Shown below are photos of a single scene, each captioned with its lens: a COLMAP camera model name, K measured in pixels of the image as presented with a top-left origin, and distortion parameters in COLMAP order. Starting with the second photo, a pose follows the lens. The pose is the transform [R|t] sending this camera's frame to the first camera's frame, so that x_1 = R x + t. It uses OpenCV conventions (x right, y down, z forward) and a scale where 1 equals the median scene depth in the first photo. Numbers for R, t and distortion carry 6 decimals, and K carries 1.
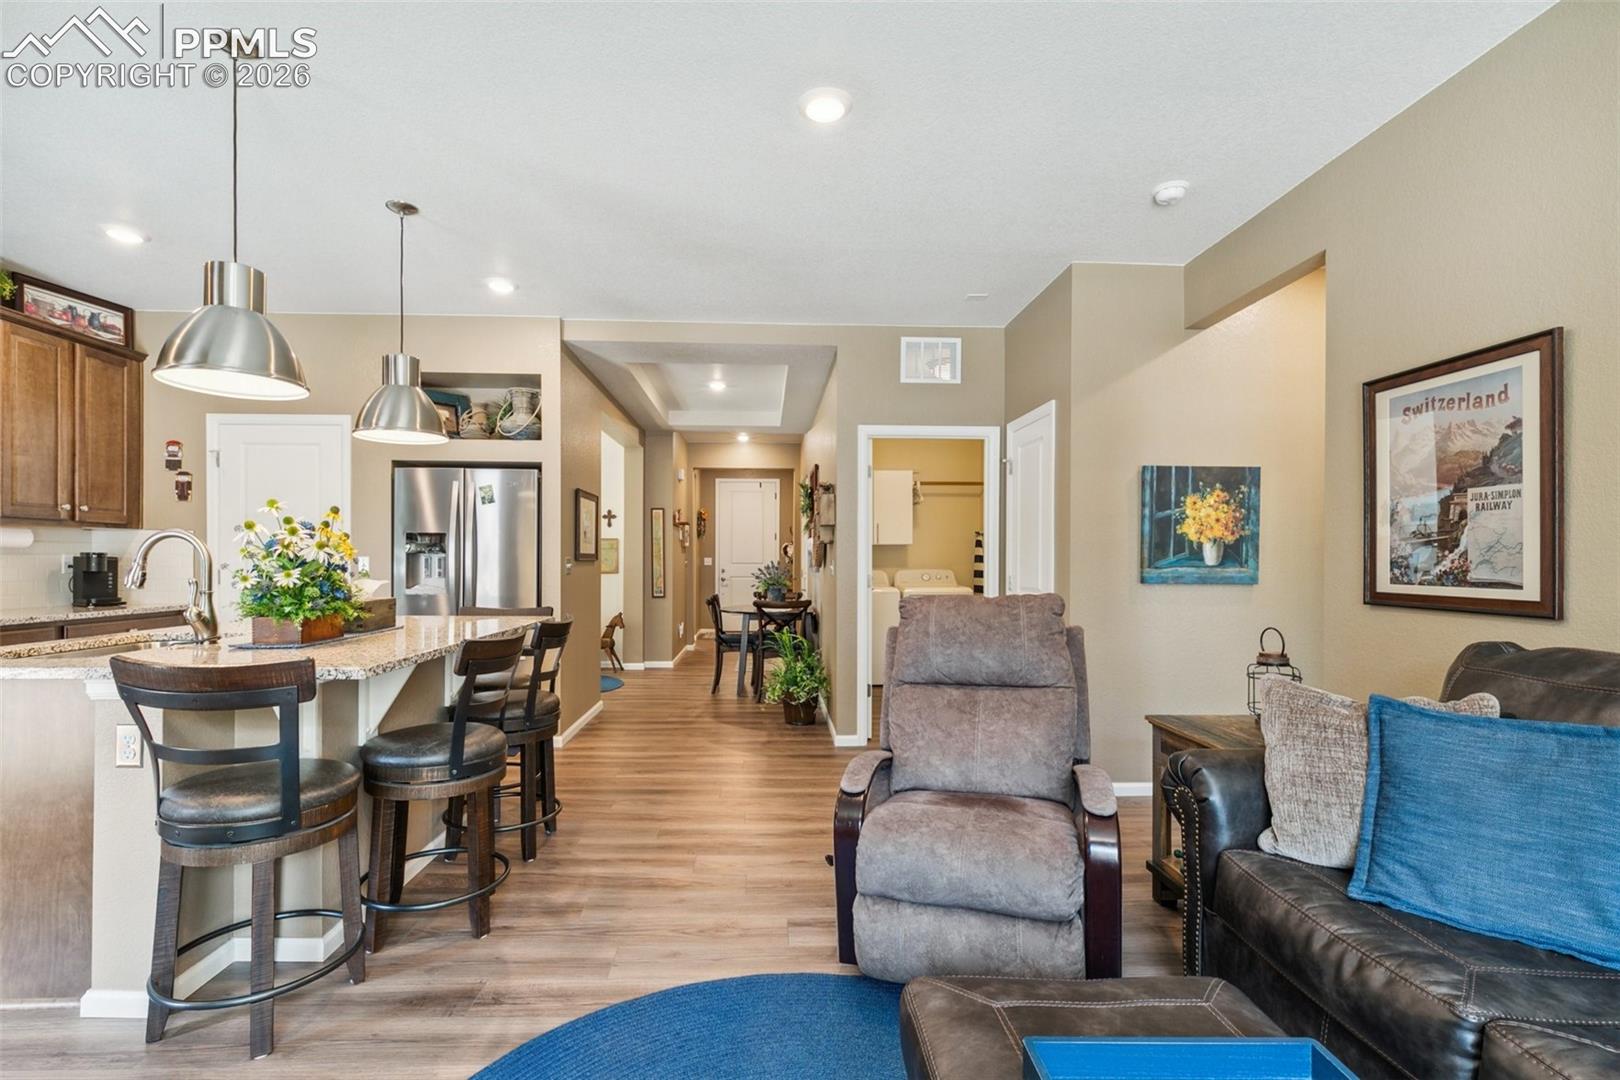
lens RADIAL K [[736.8, 0, 785.0], [0, 736.8, 562.2], [0, 0, 1]] dist [0.004929, 0.000462]
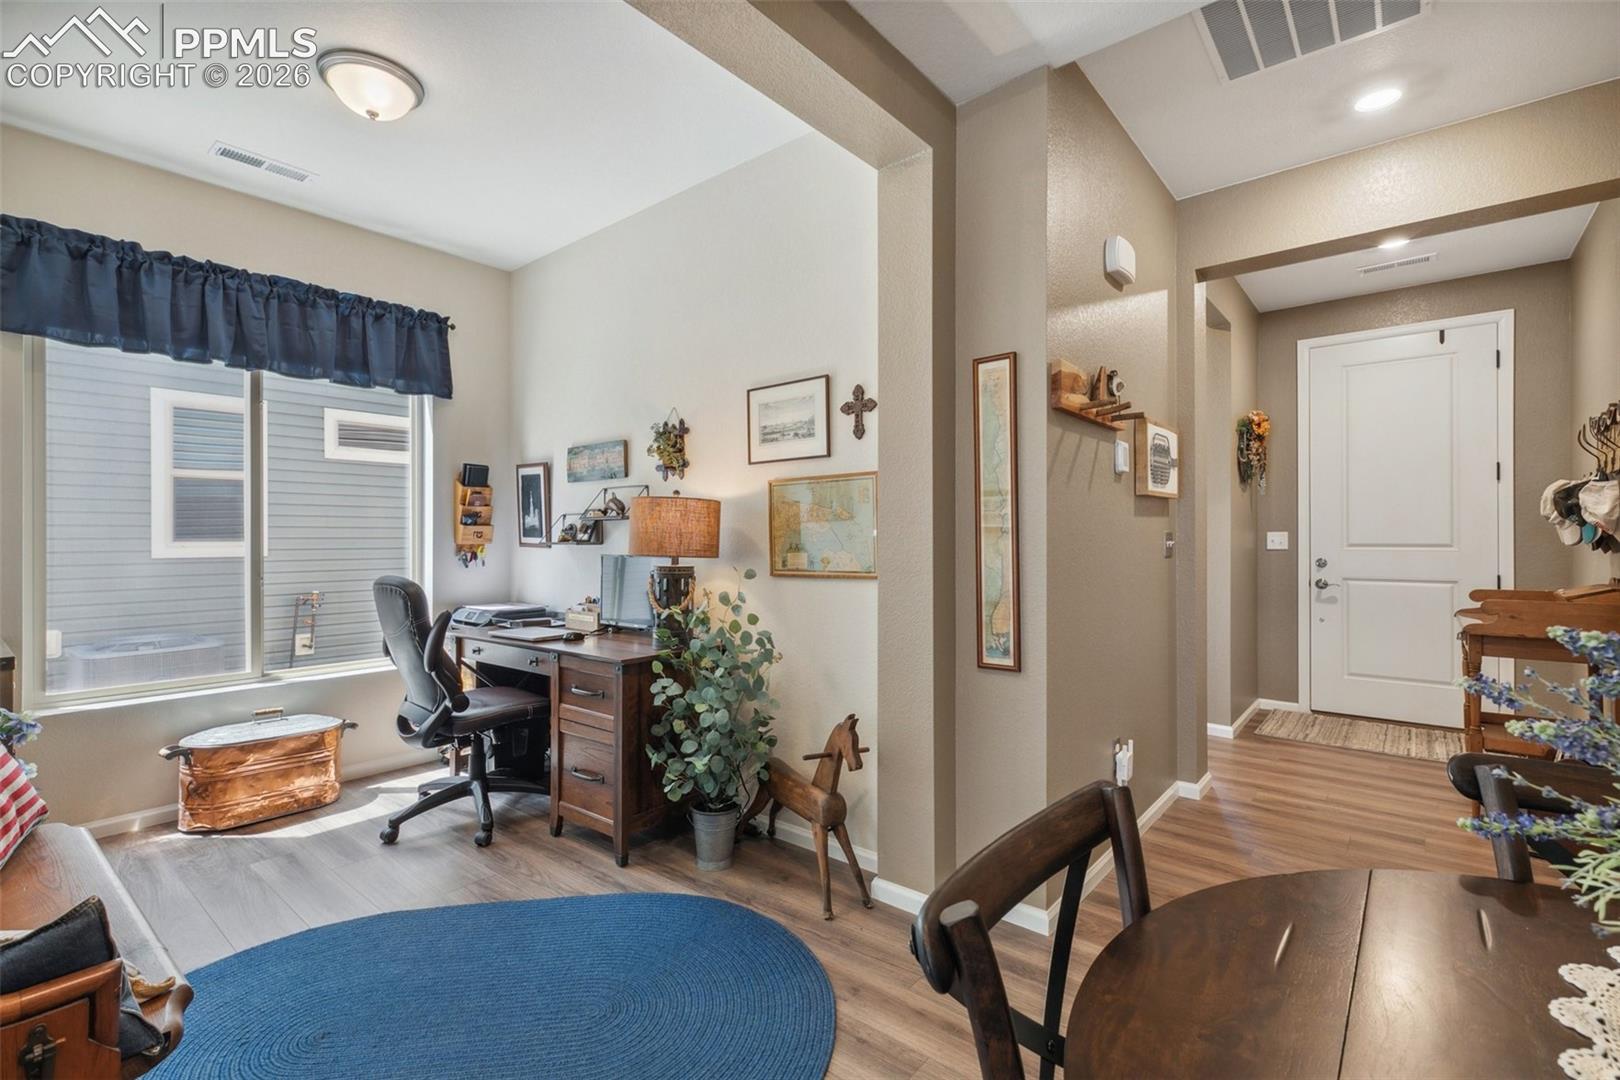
lens RADIAL K [[736.8, 0, 807.4], [0, 736.8, 538.4], [0, 0, 1]] dist [0.004929, 0.000462]
pose [[0.748791, -0.007712, -0.662762, -0.074785], [0.005345, 0.999970, -0.005596, -0.002717], [0.662785, 0.000647, 0.748809, 1.450017]]
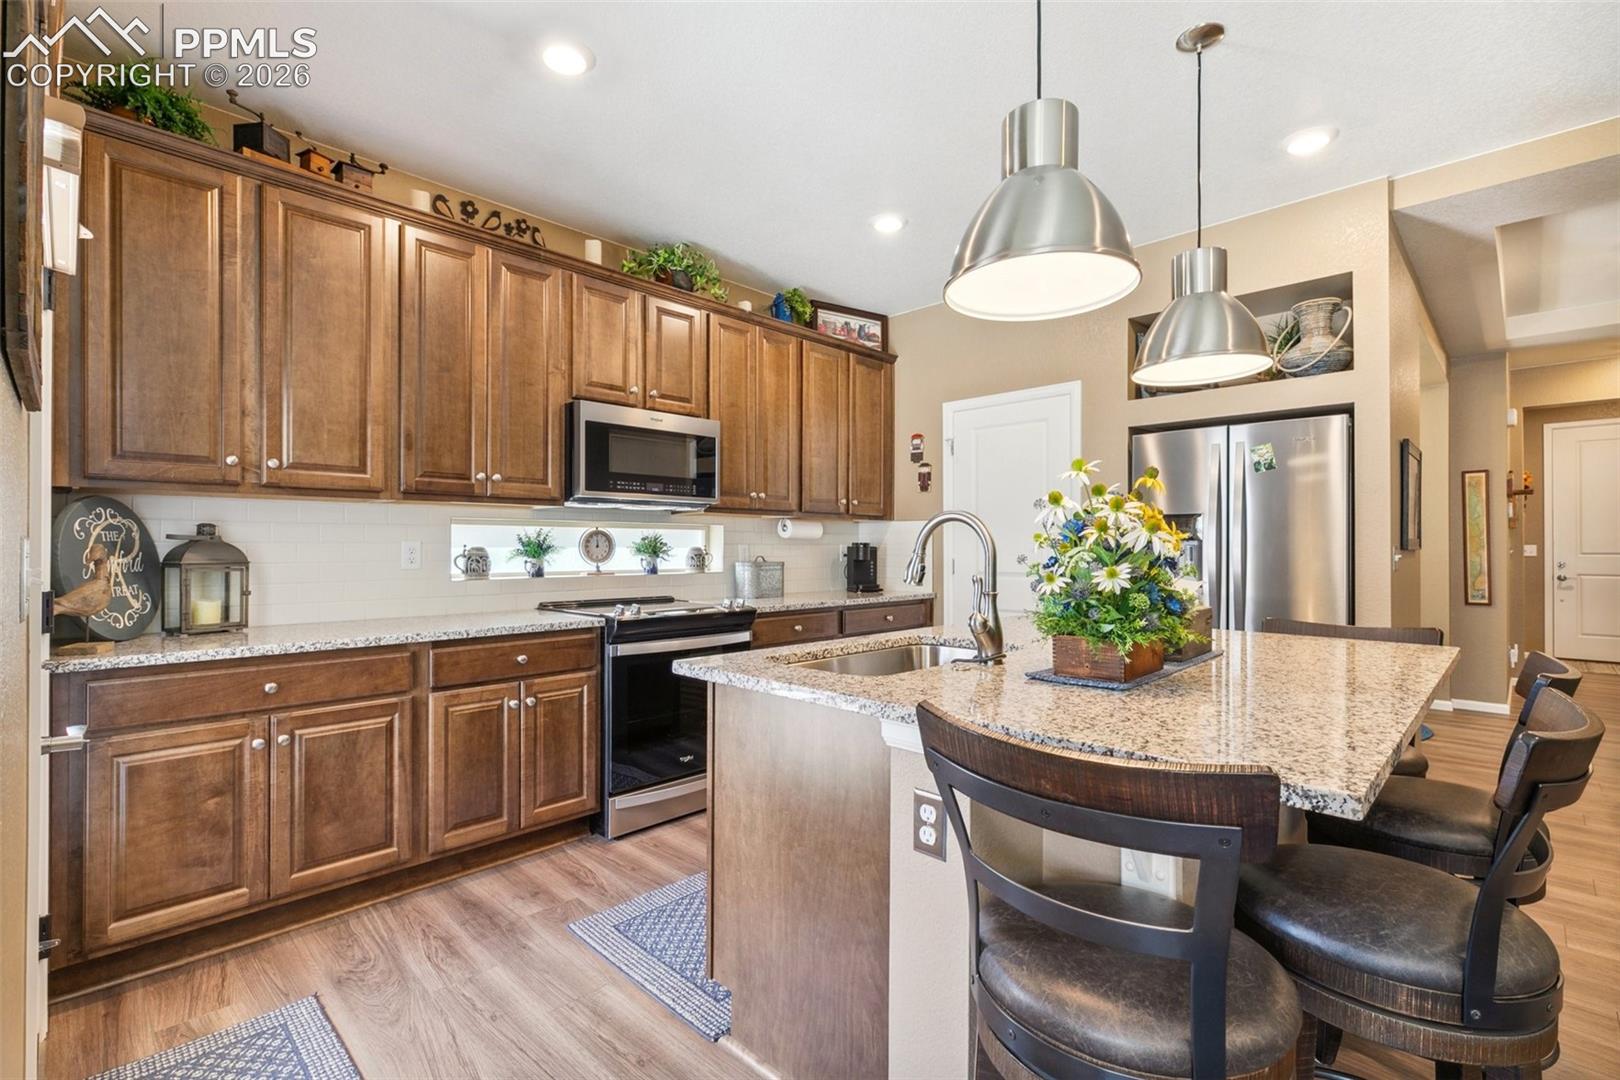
lens RADIAL K [[736.8, 0, 818.3], [0, 736.8, 540.3], [0, 0, 1]] dist [0.004929, 0.000462]
pose [[0.700208, -0.010370, -0.713863, -0.220612], [0.000217, 0.999898, -0.014312, -0.001155], [0.713939, 0.009867, 0.700139, 0.211279]]
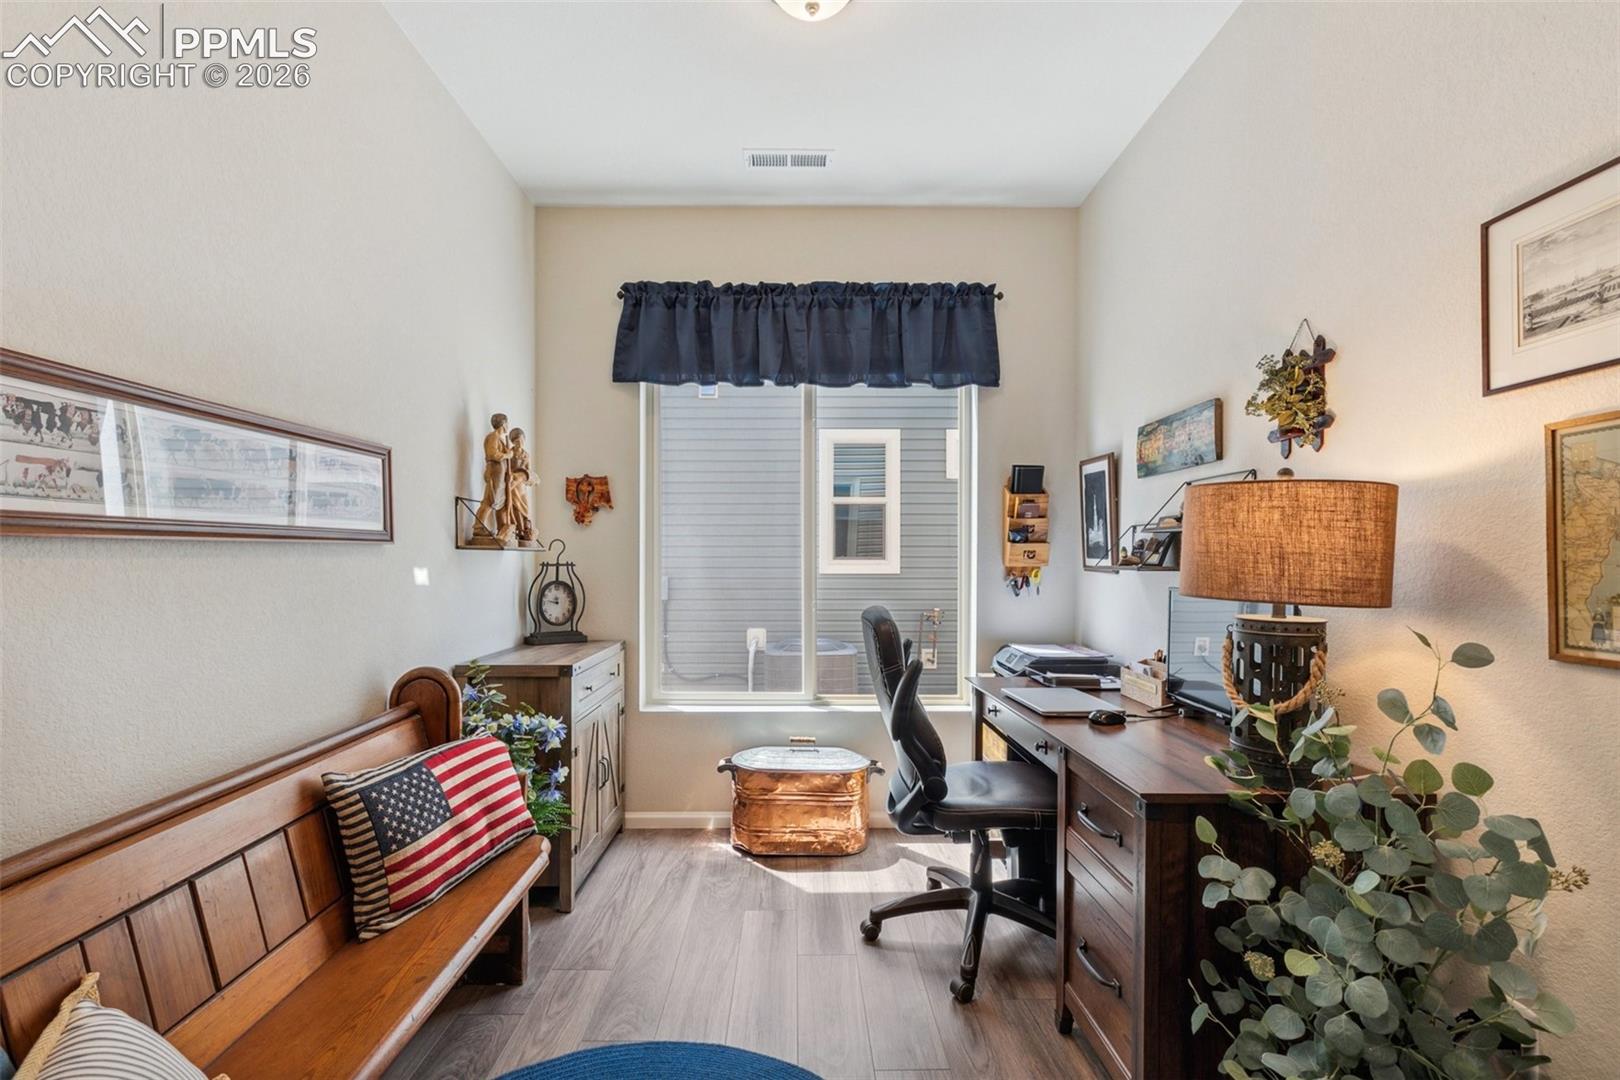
lens RADIAL K [[736.8, 0, 800.5], [0, 736.8, 562.0], [0, 0, 1]] dist [0.004929, 0.000462]
pose [[-0.026730, 0.001854, -0.999641, -0.264386], [-0.004053, 0.999990, 0.001963, -0.008095], [0.999634, 0.004104, -0.026722, 1.660578]]
